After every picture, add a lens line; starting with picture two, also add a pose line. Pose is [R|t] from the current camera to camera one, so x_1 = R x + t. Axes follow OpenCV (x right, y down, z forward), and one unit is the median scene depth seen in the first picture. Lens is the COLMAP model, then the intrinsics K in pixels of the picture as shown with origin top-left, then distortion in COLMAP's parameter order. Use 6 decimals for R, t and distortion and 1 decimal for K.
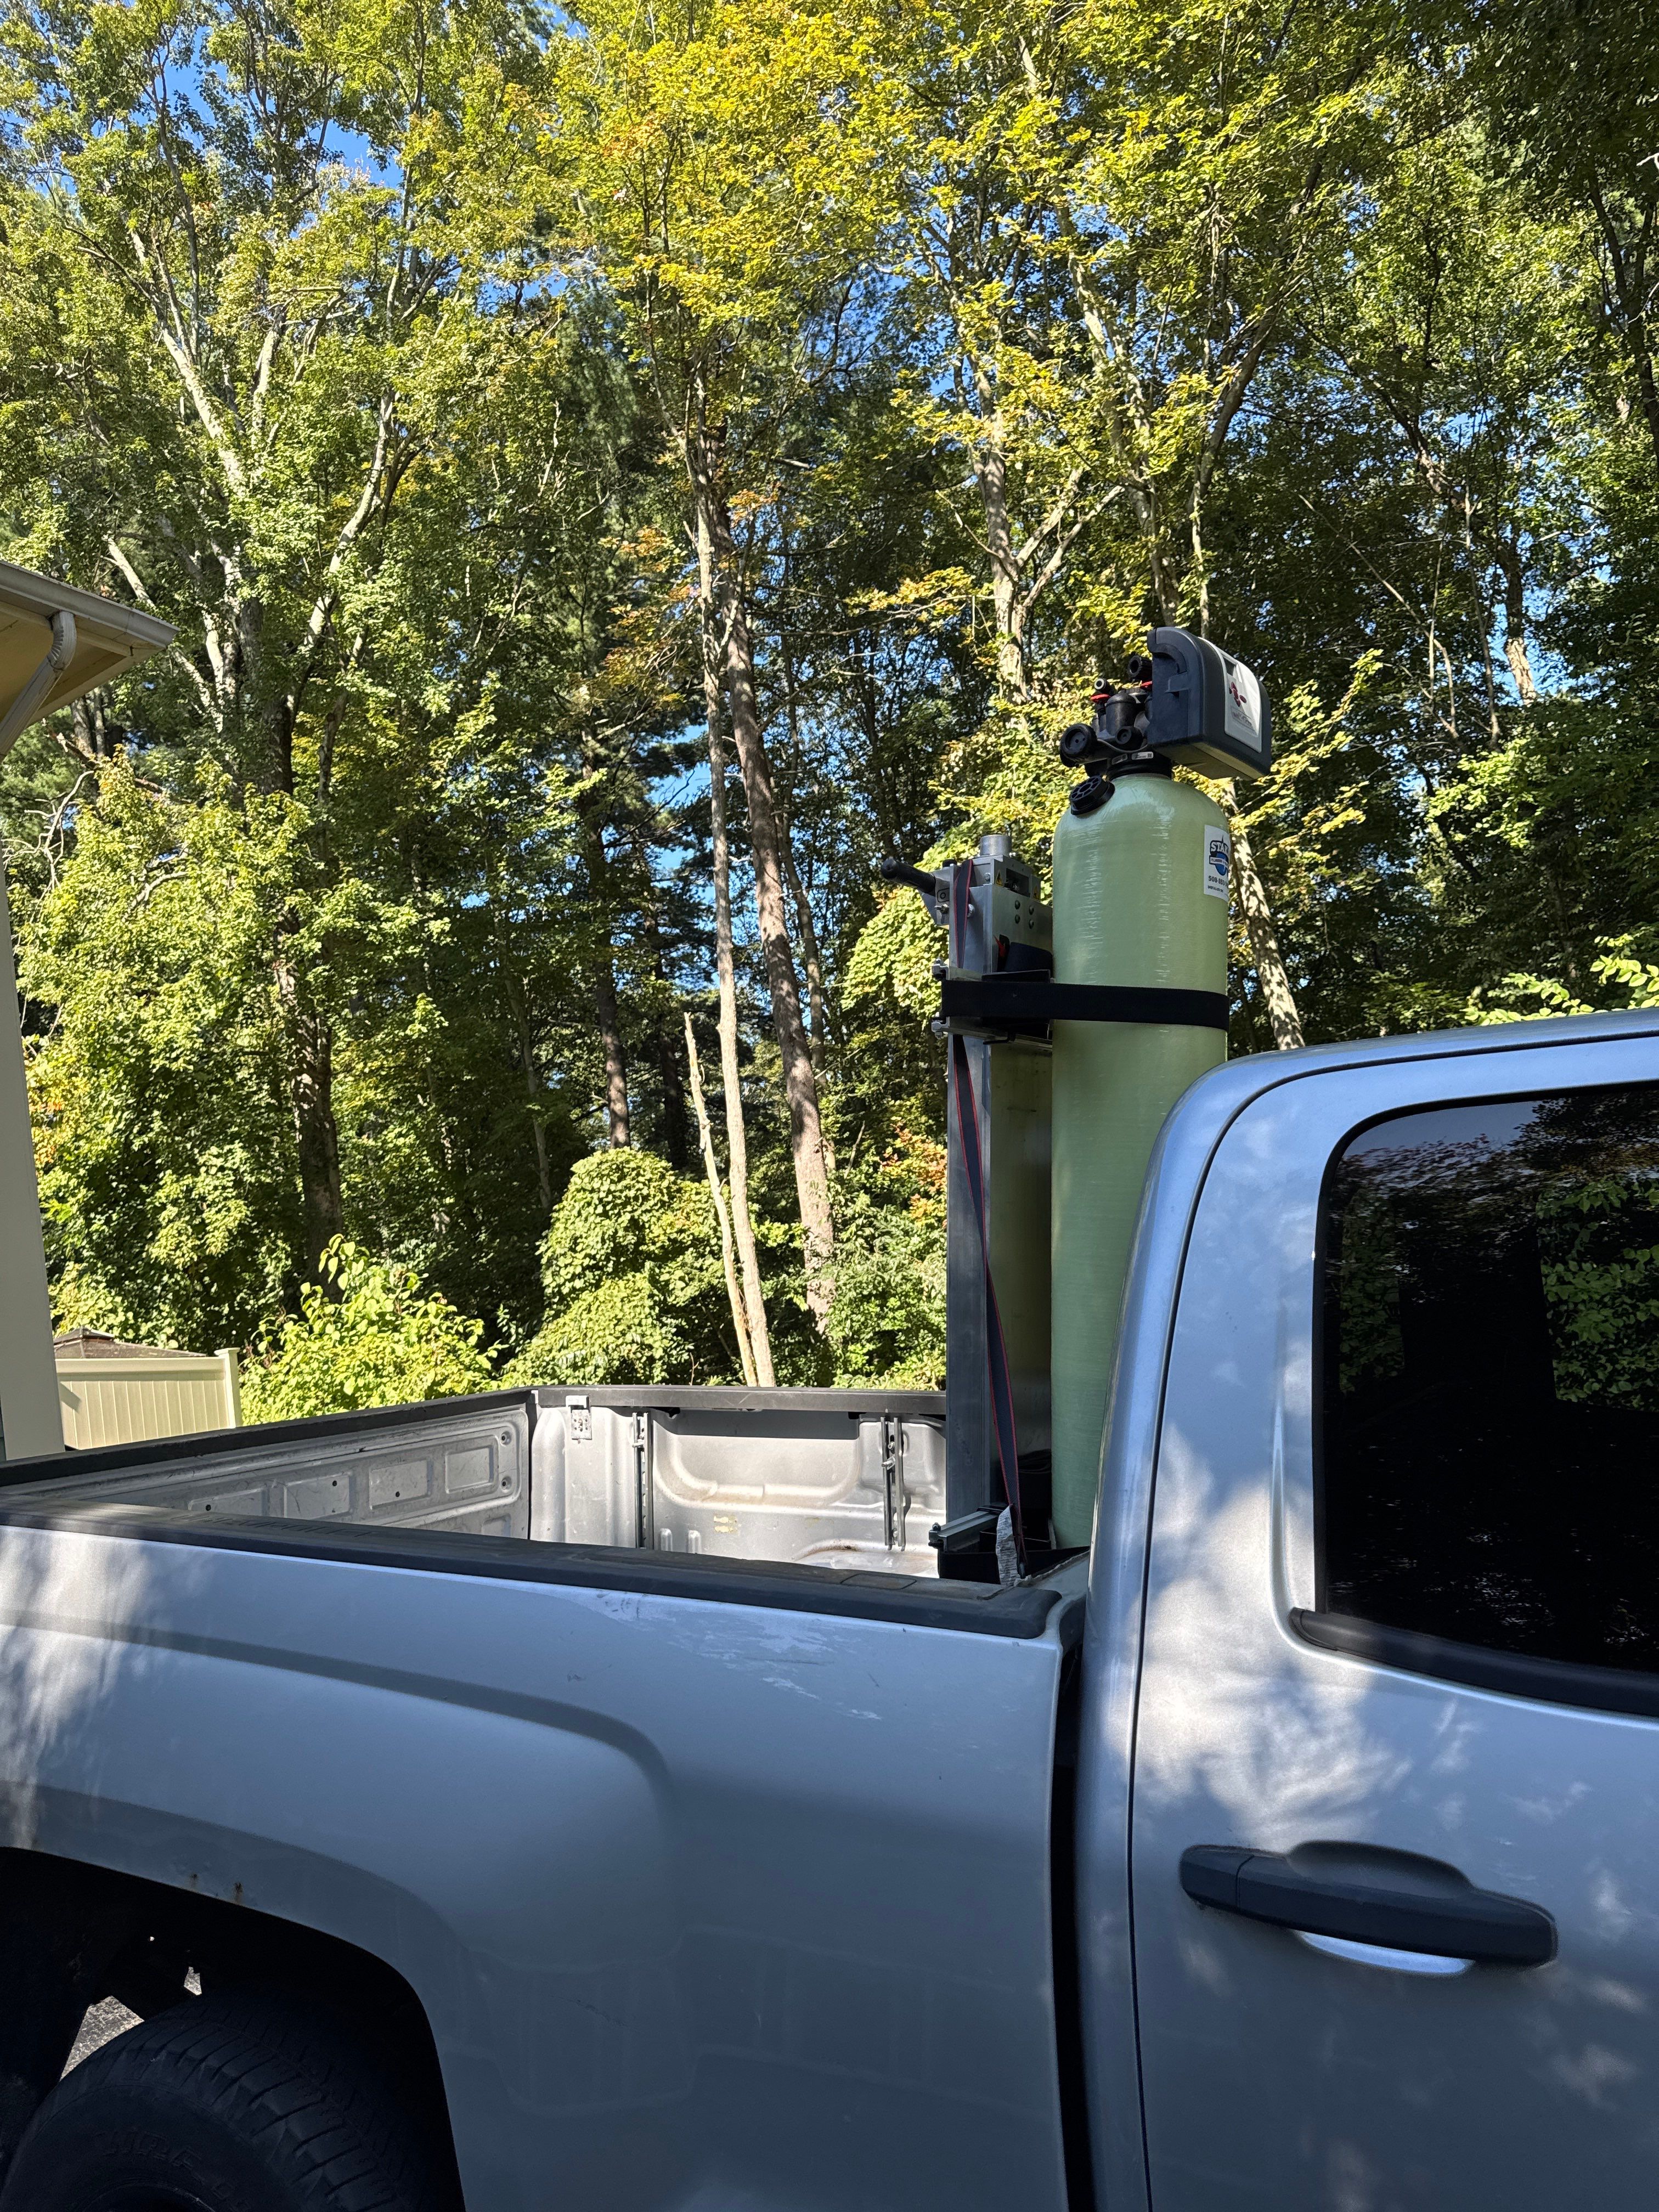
lens RADIAL K [[1577.3, 0, 831.4], [0, 1577.3, 1112.7], [0, 0, 1]] dist [0.154241, -0.186461]
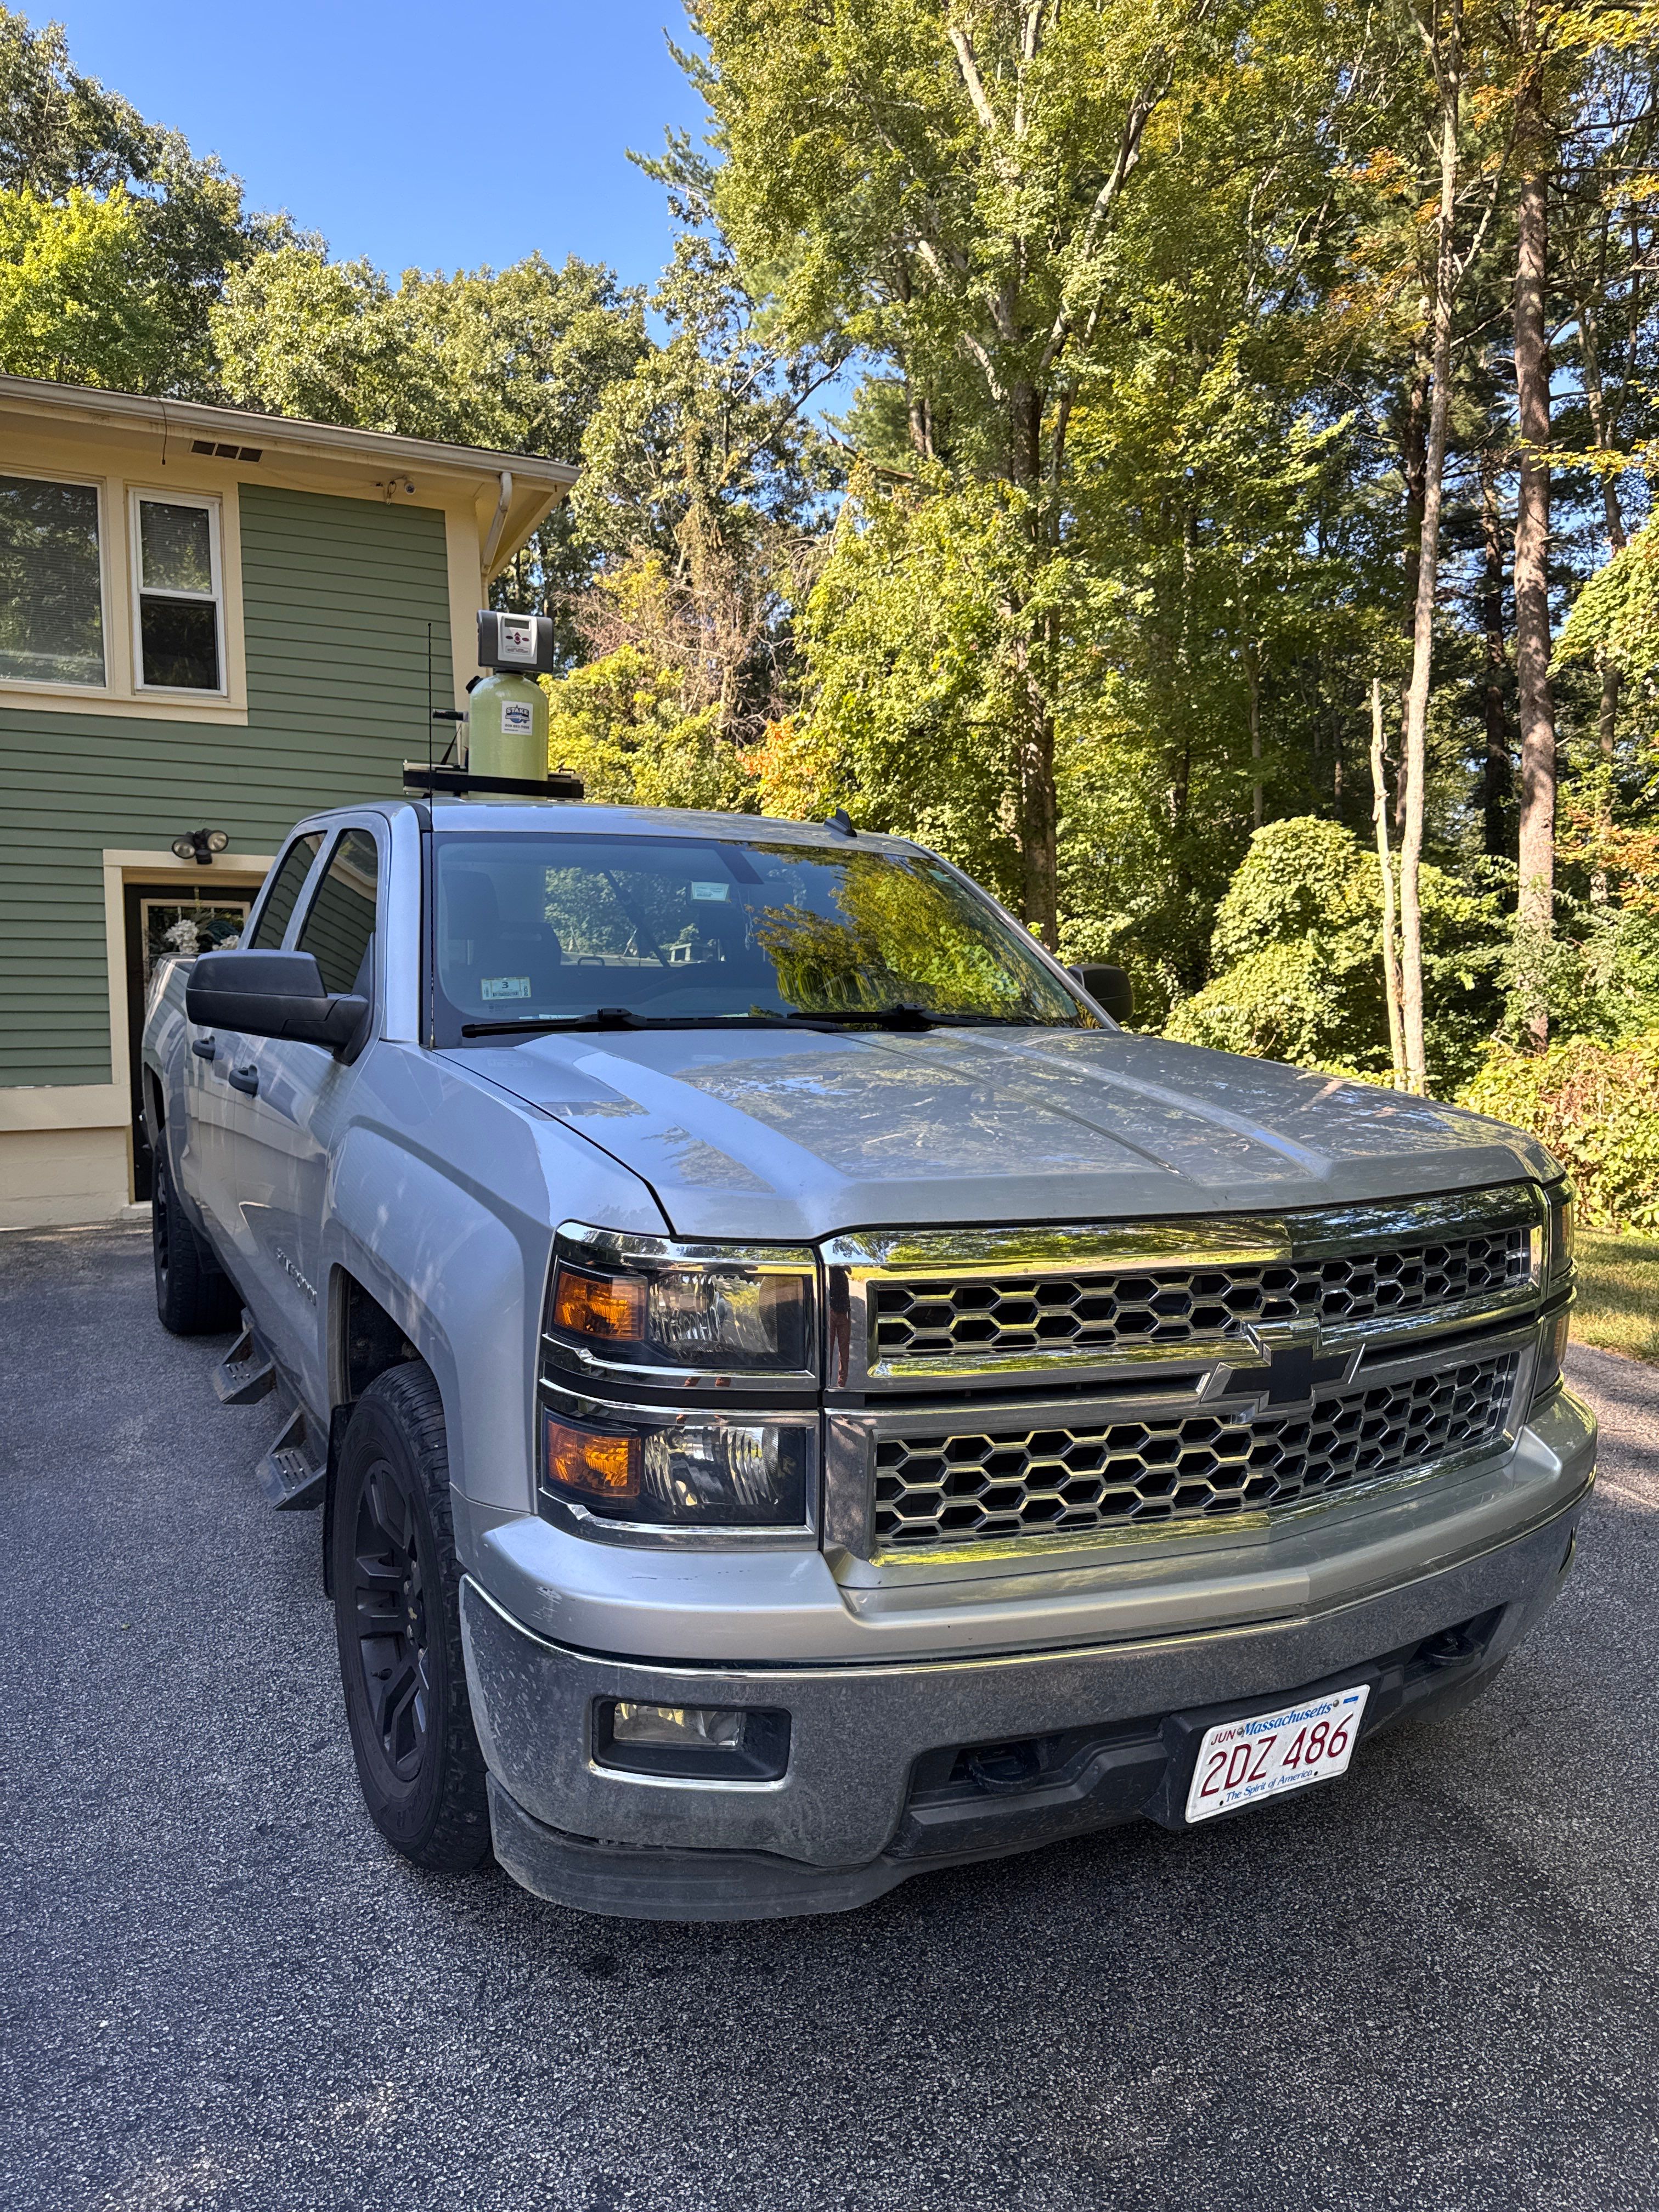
lens RADIAL K [[1535.2, 0, 830.6], [0, 1535.2, 1136.9], [0, 0, 1]] dist [-0.008146, -0.003336]
pose [[0.874337, 0.122855, -0.469512, 0.095863], [-0.010636, 0.972047, 0.234545, -0.006238], [0.485203, -0.200078, 0.851203, -0.037786]]
